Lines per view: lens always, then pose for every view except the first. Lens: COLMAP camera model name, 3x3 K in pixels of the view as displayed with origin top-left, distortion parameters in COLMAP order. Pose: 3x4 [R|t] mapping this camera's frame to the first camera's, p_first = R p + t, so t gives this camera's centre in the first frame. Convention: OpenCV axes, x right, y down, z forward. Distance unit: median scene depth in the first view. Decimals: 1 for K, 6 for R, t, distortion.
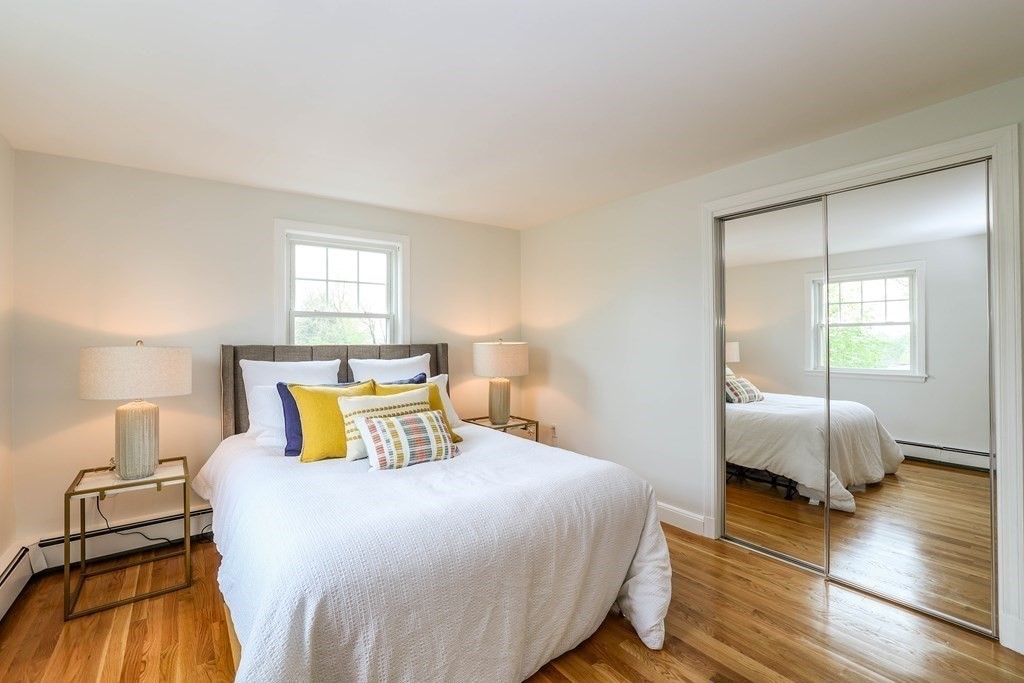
lens RADIAL K [[471.0, 0, 502.0], [0, 471.0, 333.6], [0, 0, 1]] dist [-0.039597, 0.009610]
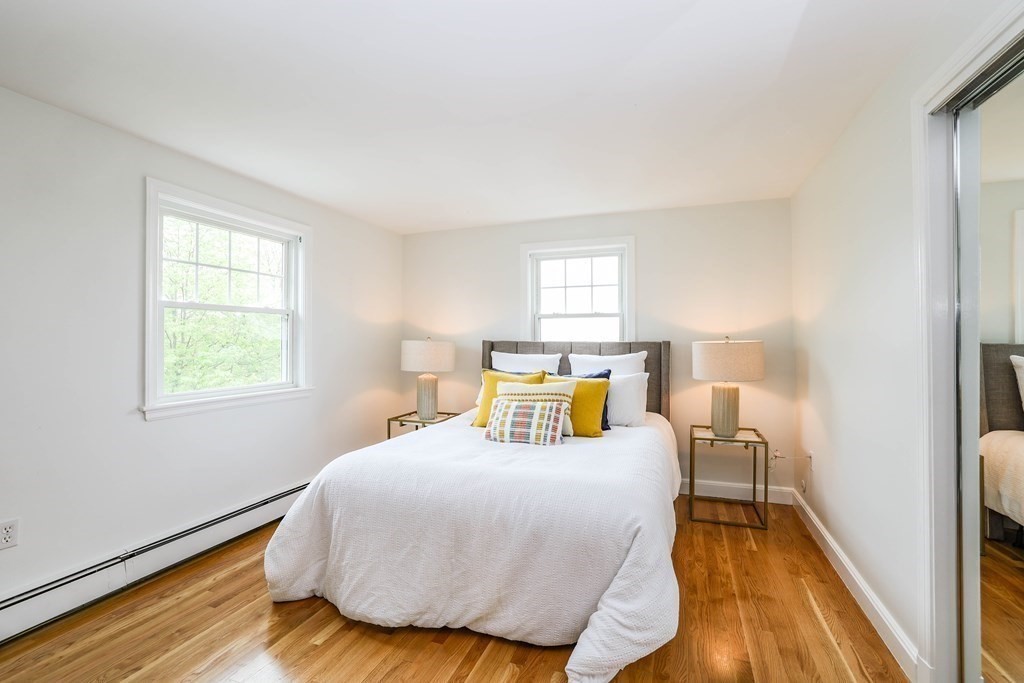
lens RADIAL K [[471.0, 0, 510.5], [0, 471.0, 333.7], [0, 0, 1]] dist [-0.039597, 0.009610]
pose [[0.521552, -0.004960, -0.853205, 0.635272], [0.007953, 0.999968, -0.000952, 0.004911], [0.853182, -0.006289, 0.521575, 0.292158]]
